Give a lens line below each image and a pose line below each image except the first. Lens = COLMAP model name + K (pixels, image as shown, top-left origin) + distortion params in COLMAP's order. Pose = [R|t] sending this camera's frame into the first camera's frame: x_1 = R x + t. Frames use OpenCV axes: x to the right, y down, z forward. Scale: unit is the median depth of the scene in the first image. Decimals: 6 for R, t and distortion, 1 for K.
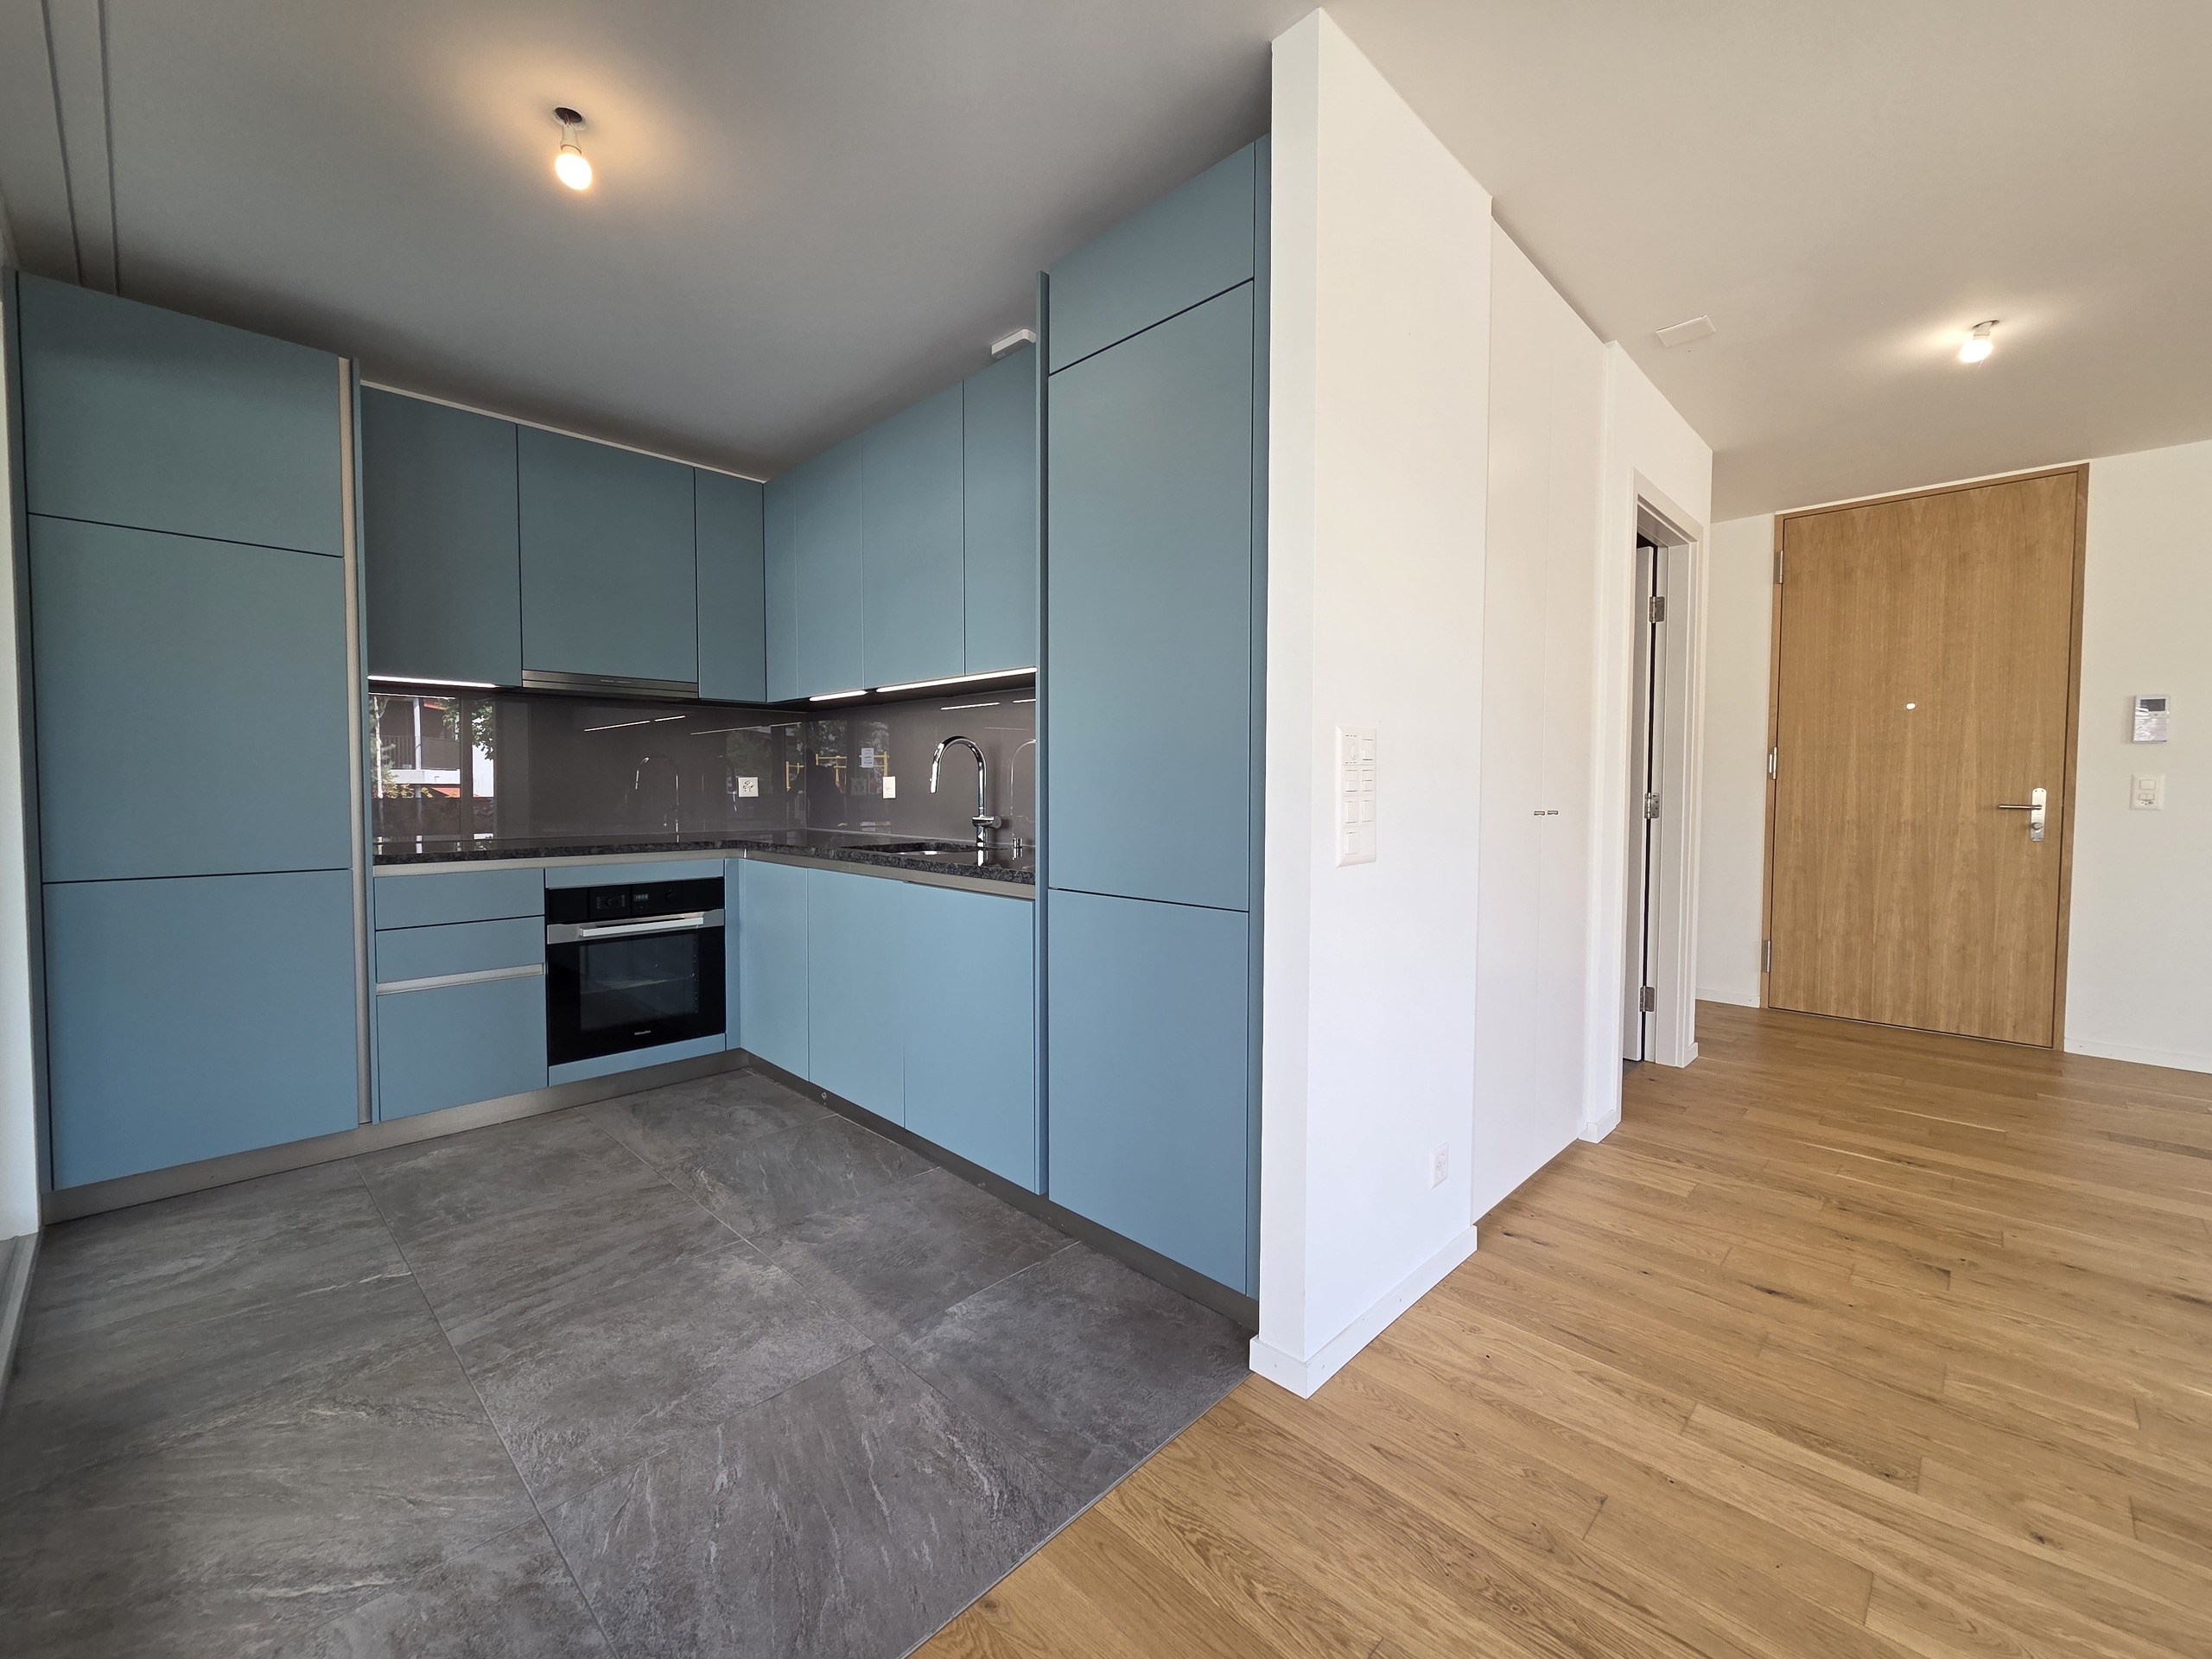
lens RADIAL K [[914.1, 0, 1104.2], [0, 914.1, 820.5], [0, 0, 1]] dist [0.003342, -0.000224]
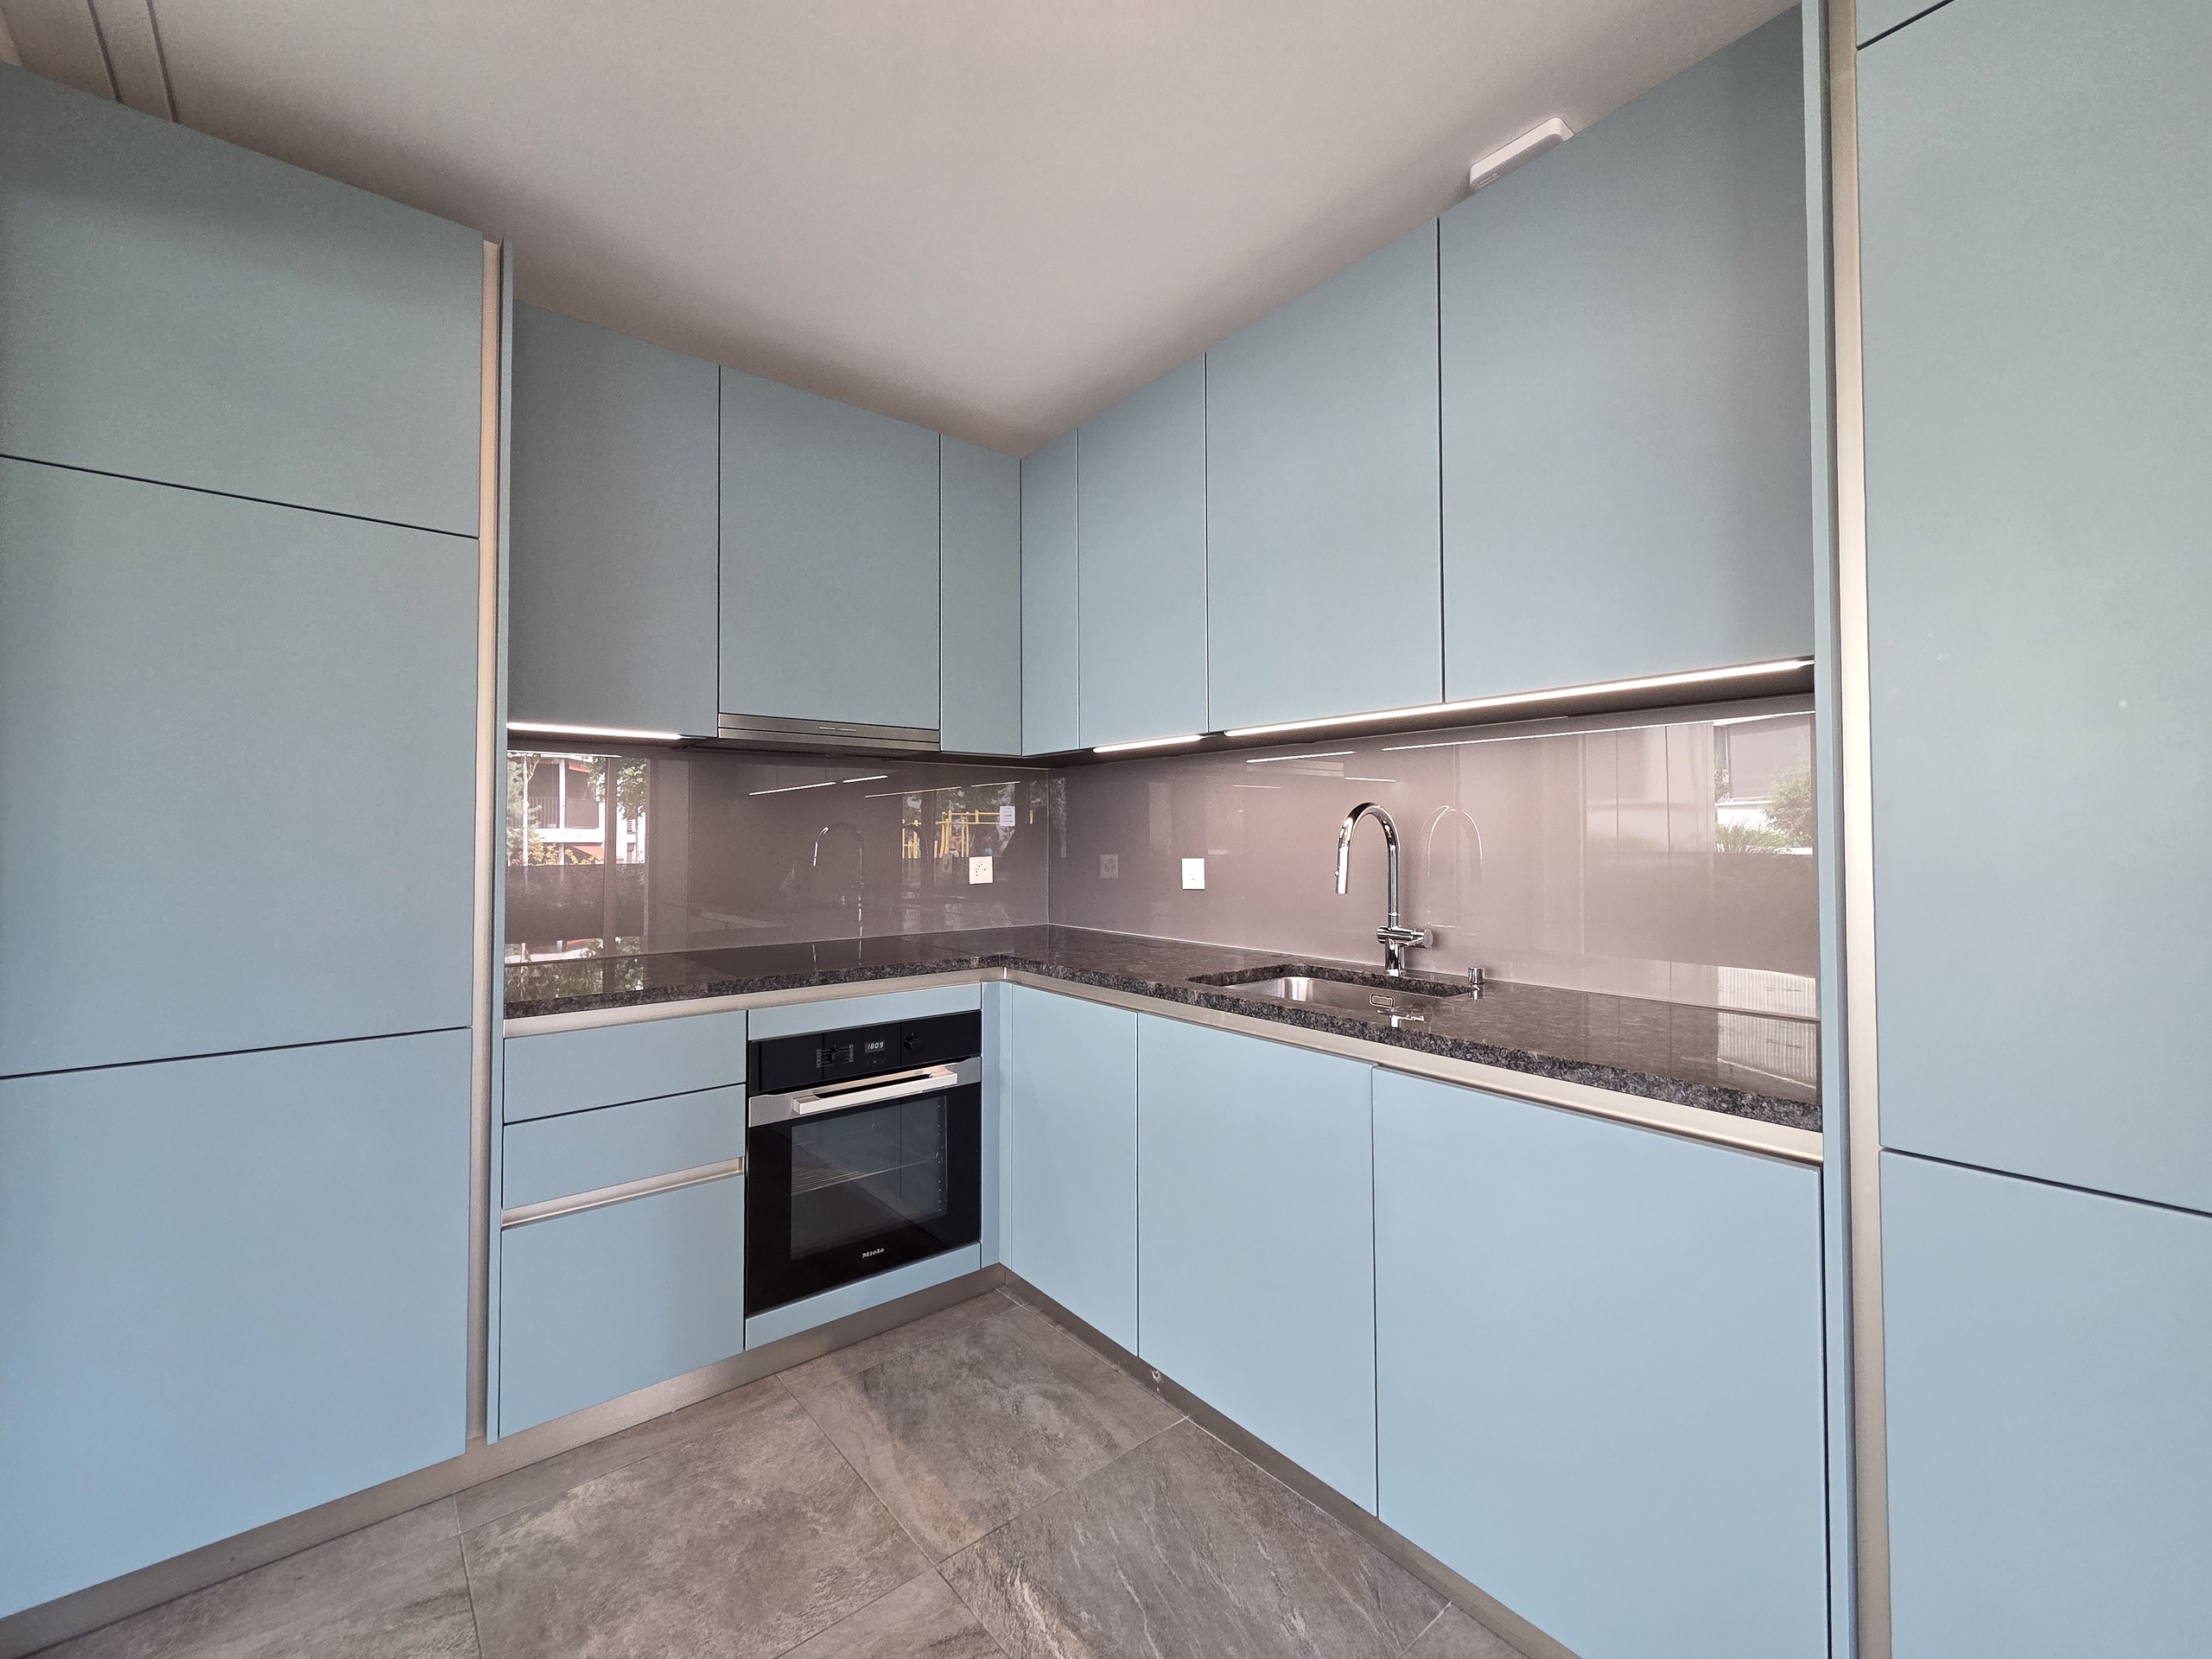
lens RADIAL K [[914.1, 0, 1104.2], [0, 914.1, 820.5], [0, 0, 1]] dist [0.003342, -0.000224]
pose [[0.994362, -0.007089, -0.105803, -0.265045], [0.001119, 0.998409, -0.056377, -0.043425], [0.106034, 0.055941, 0.992788, 0.340832]]
